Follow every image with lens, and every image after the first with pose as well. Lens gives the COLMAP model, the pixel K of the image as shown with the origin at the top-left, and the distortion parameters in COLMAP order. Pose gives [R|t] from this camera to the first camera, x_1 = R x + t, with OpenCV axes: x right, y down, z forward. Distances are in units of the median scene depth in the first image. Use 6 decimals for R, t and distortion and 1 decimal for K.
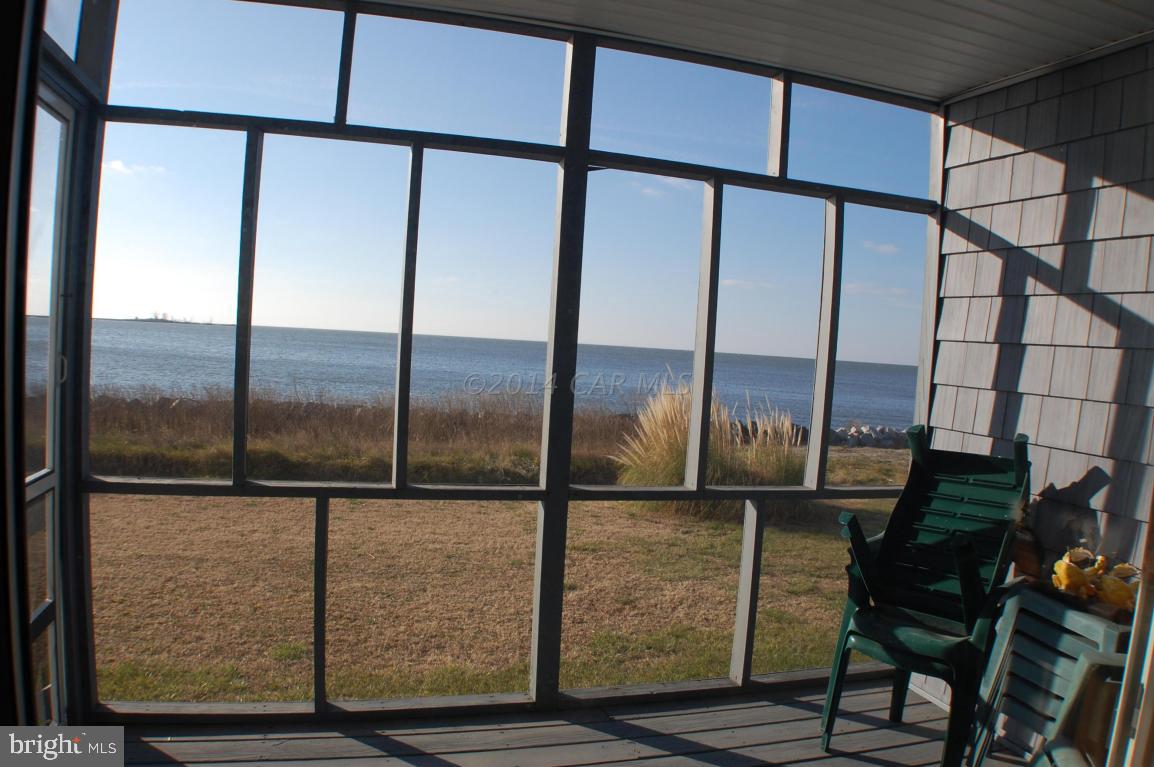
lens RADIAL K [[813.2, 0, 577.0], [0, 813.2, 383.5], [0, 0, 1]] dist [-0.153384, 0.001322]
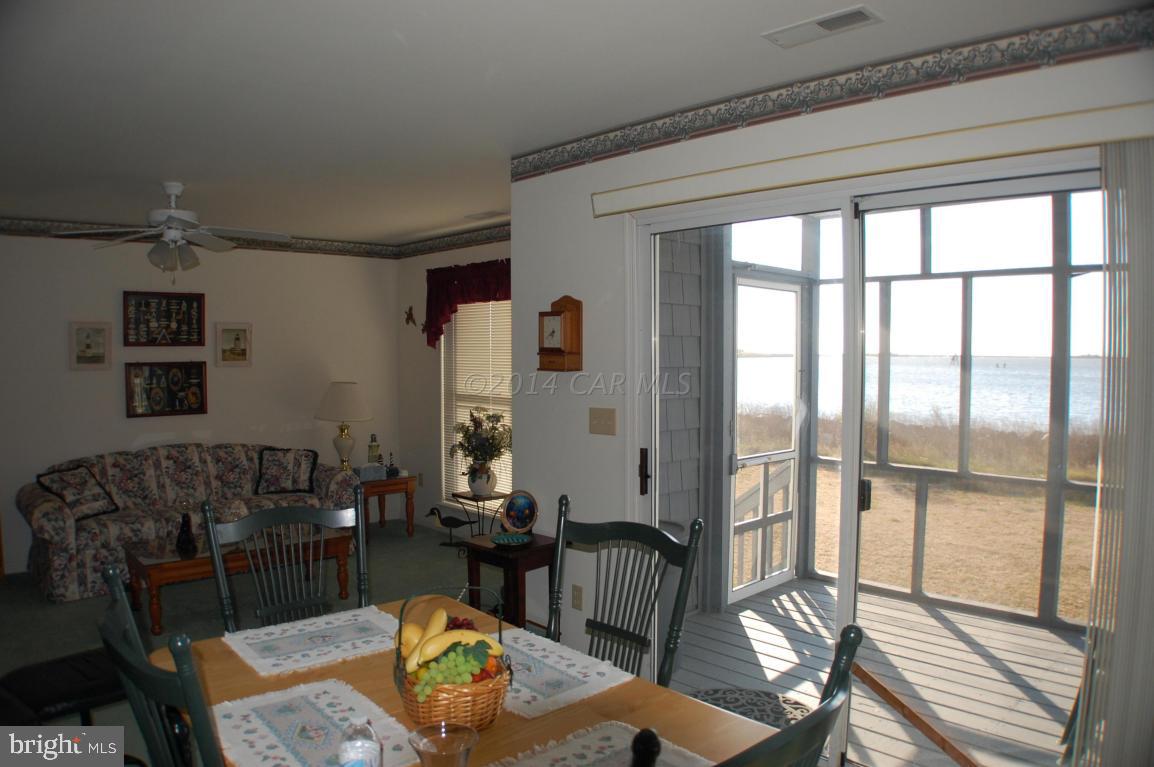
lens RADIAL K [[811.7, 0, 577.0], [0, 811.7, 383.5], [0, 0, 1]] dist [-0.130414, 0.004273]
pose [[0.444475, -0.018148, -0.895607, 0.977862], [-0.025404, 0.999137, -0.032854, 0.011820], [0.895431, 0.037355, 0.443631, -0.540812]]
